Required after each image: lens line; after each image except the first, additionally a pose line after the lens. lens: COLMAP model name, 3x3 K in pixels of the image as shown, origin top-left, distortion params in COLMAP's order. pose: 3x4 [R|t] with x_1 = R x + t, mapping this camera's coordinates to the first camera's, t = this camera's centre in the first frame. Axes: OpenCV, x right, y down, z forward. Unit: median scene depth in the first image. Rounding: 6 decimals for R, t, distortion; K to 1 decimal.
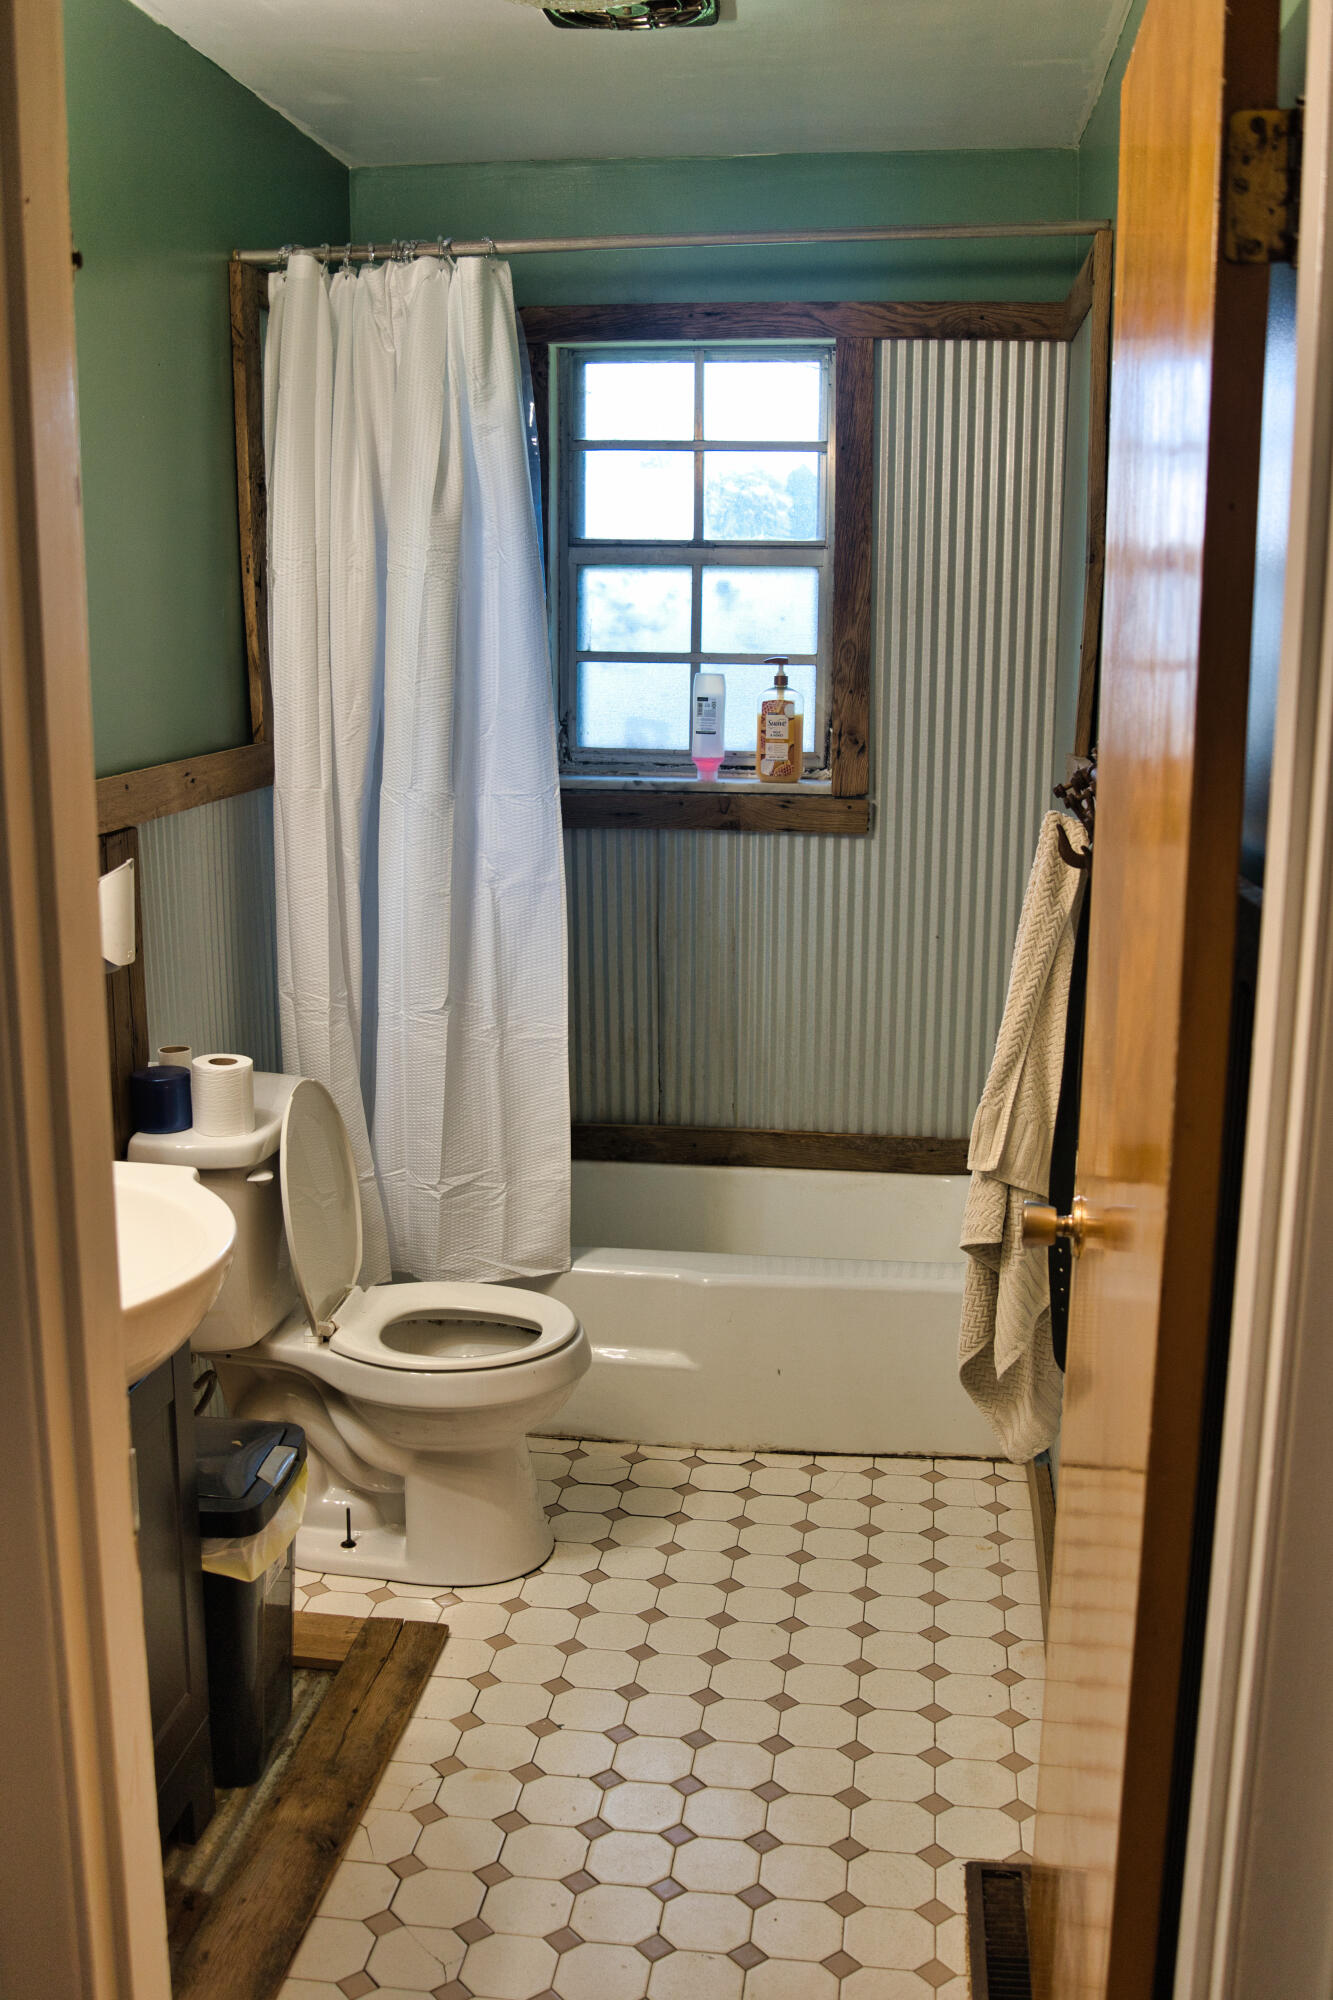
lens RADIAL K [[1953.9, 0, 662.8], [0, 1953.9, 990.9], [0, 0, 1]] dist [-0.101612, 0.000000]
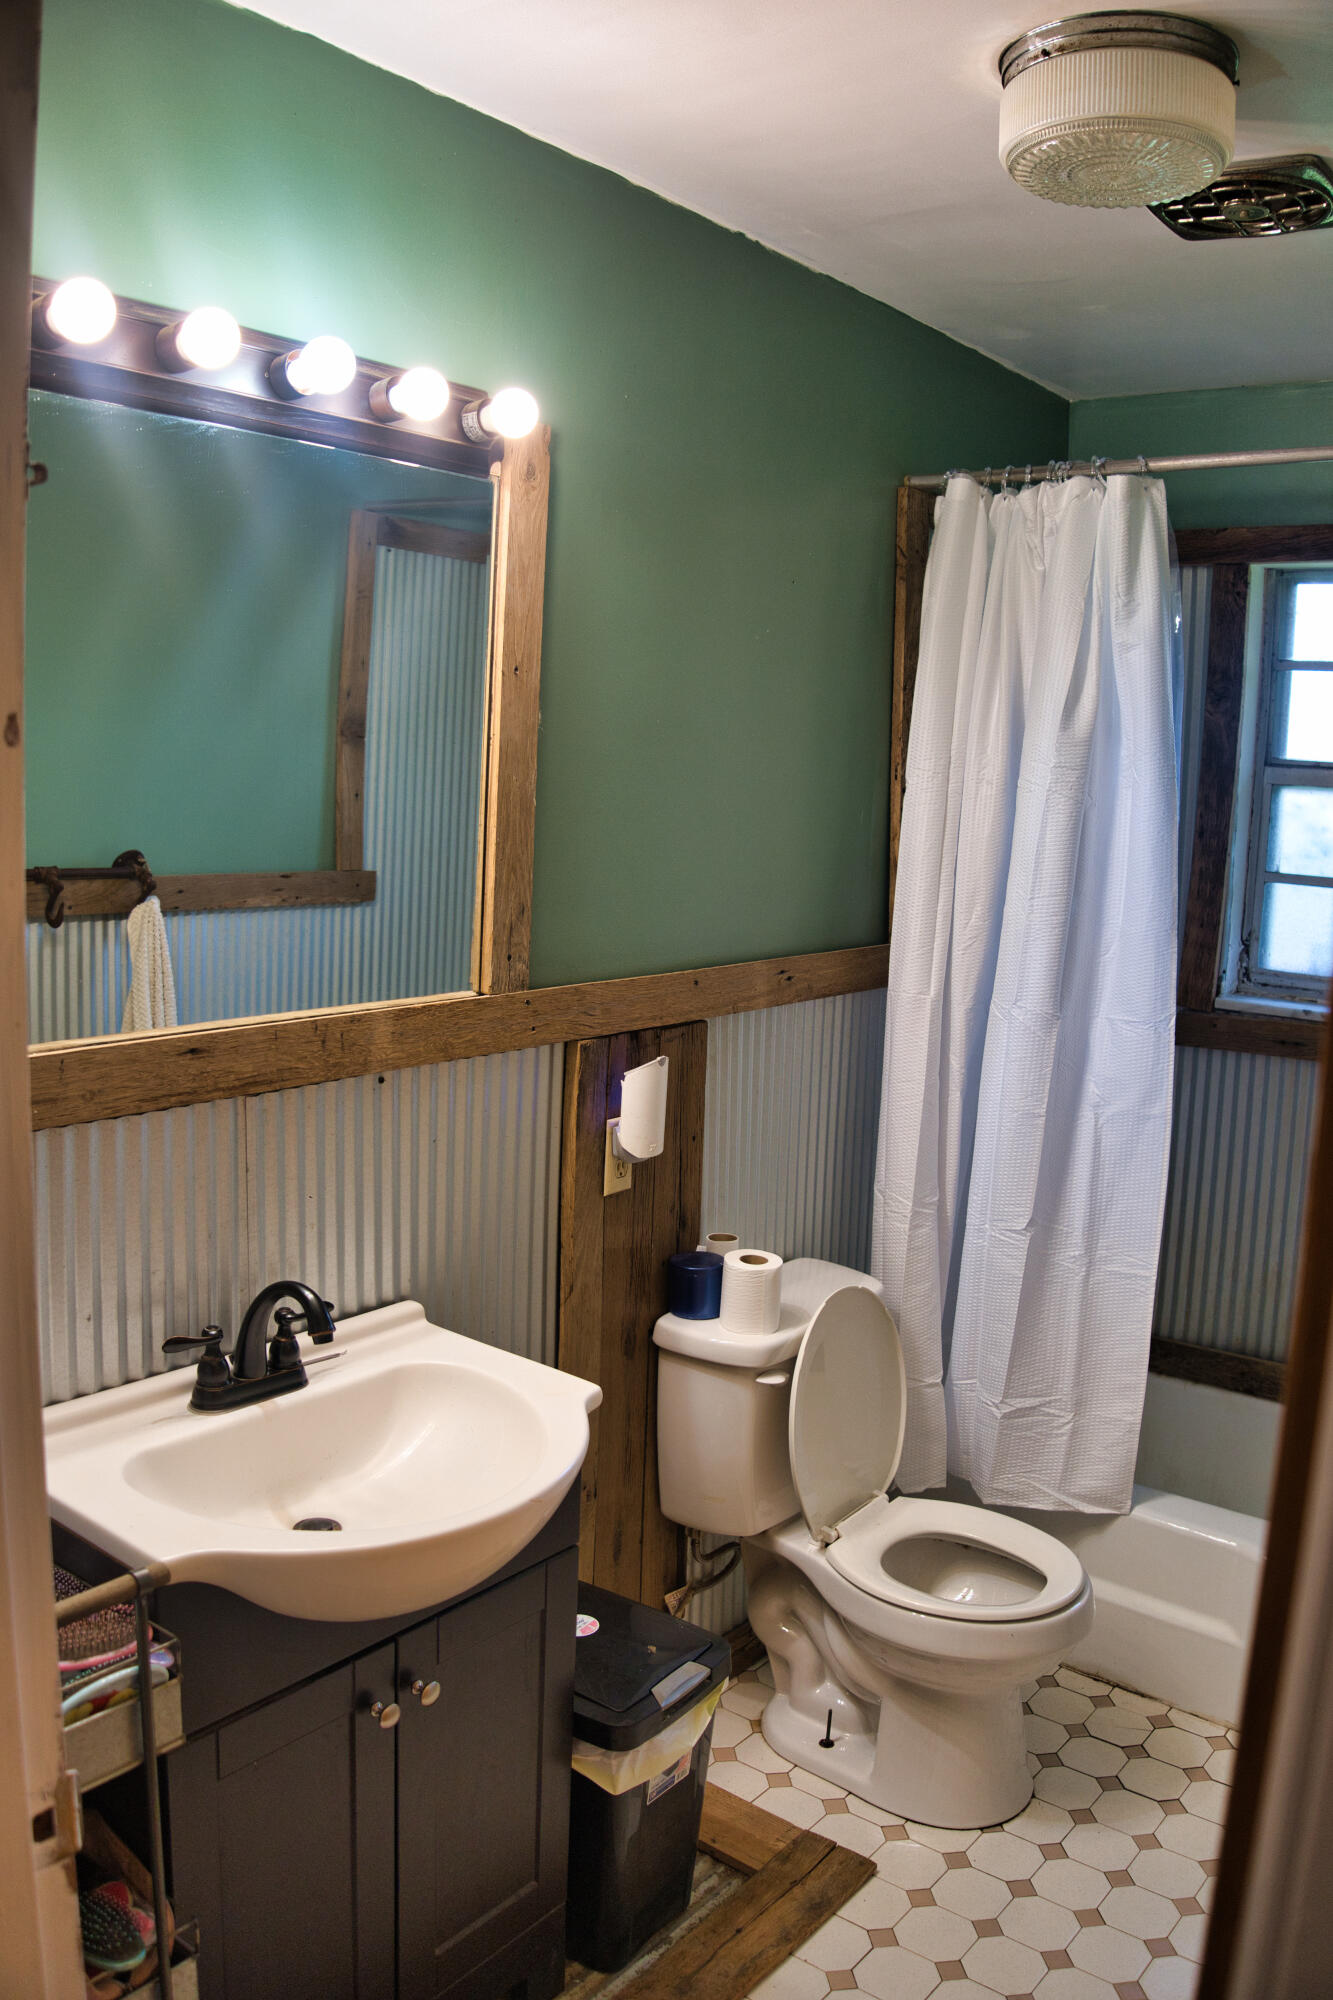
lens RADIAL K [[1621.3, 0, 666.9], [0, 1621.3, 989.4], [0, 0, 1]] dist [-0.181431, 0.063360]
pose [[0.861381, 0.098020, -0.498412, 0.124261], [-0.132174, 0.990657, -0.033602, -0.061161], [0.490462, 0.094821, 0.866289, 0.208645]]
